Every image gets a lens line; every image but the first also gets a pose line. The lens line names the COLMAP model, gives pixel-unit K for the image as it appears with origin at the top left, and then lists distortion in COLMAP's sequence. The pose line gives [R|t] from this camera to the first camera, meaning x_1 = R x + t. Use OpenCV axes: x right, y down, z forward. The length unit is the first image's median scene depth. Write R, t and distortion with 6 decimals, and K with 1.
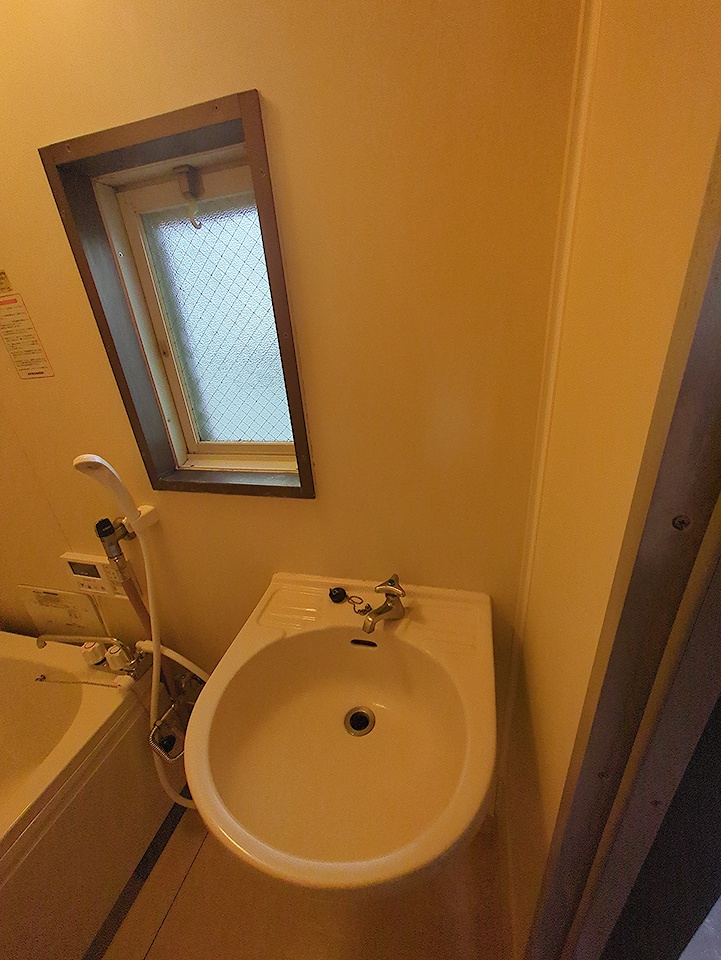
lens RADIAL K [[376.7, 0, 358.3], [0, 376.7, 483.2], [0, 0, 1]] dist [-0.001293, 0.000645]
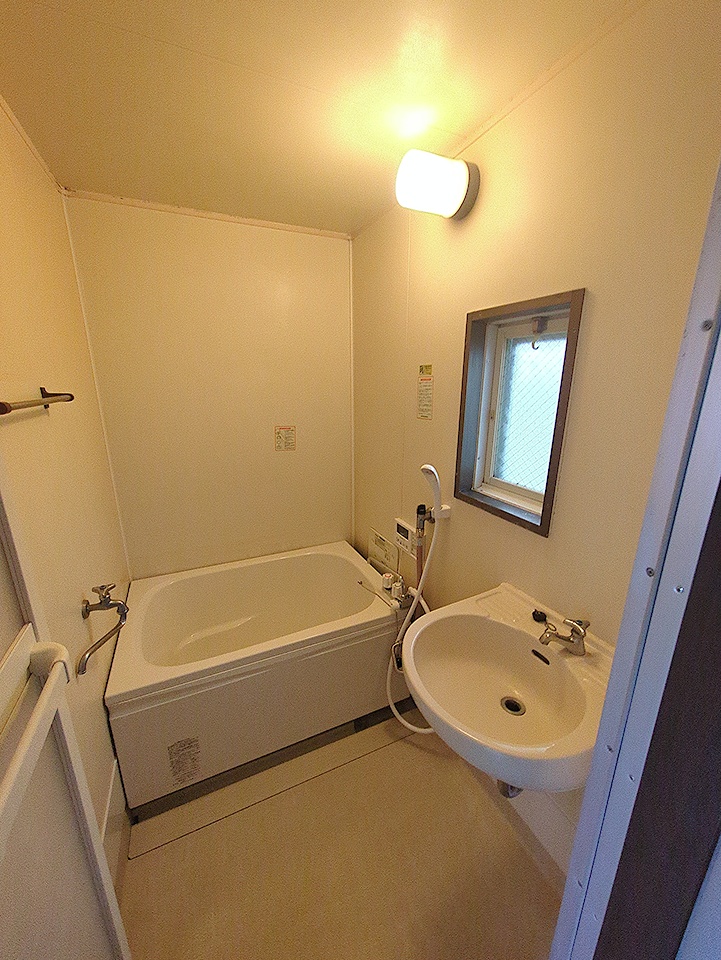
lens RADIAL K [[376.7, 0, 358.3], [0, 376.7, 483.2], [0, 0, 1]] dist [-0.001293, 0.000645]
pose [[0.638587, 0.286043, -0.714413, 0.318227], [-0.364579, 0.930012, 0.046483, 0.037118], [0.677709, 0.230777, 0.698178, -0.395321]]
